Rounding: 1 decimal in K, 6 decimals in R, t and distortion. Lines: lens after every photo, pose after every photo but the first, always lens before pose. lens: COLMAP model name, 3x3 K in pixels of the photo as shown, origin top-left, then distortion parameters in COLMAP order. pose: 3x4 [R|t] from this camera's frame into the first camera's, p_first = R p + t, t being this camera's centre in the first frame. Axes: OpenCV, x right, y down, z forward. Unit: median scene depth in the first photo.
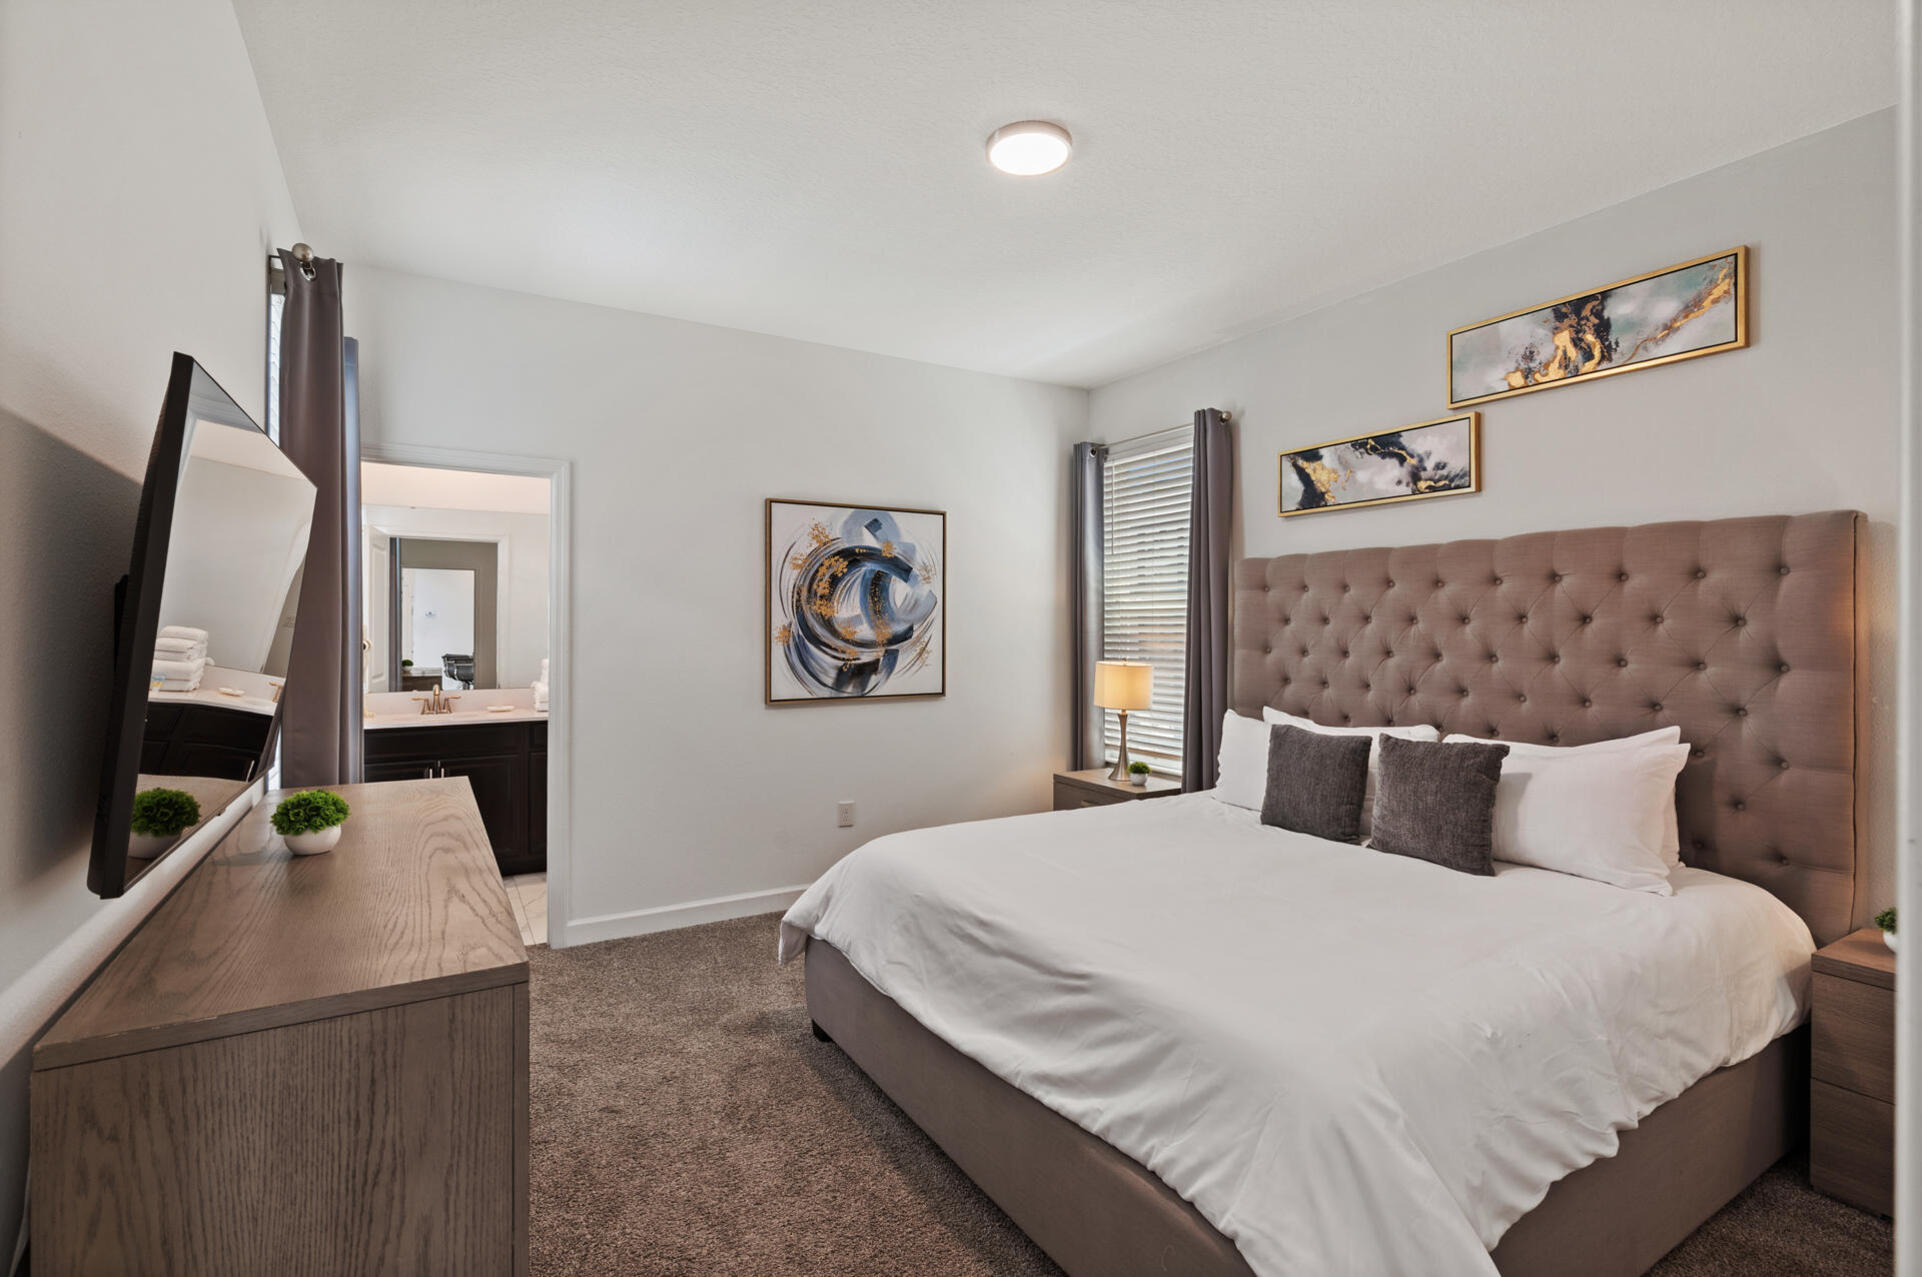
lens RADIAL K [[883.1, 0, 959.8], [0, 883.1, 634.9], [0, 0, 1]] dist [-0.001825, -0.000091]
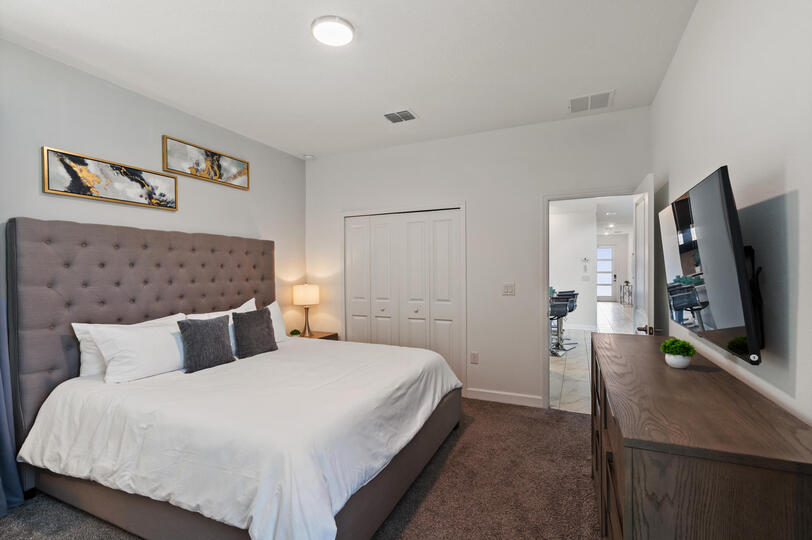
lens RADIAL K [[373.1, 0, 406.7], [0, 373.1, 270.1], [0, 0, 1]] dist [-0.001825, -0.000091]
pose [[-0.558755, 0.008850, 0.829286, -0.541468], [0.018206, 0.999833, 0.001596, 0.002372], [-0.829133, 0.015990, -0.558822, 1.005620]]
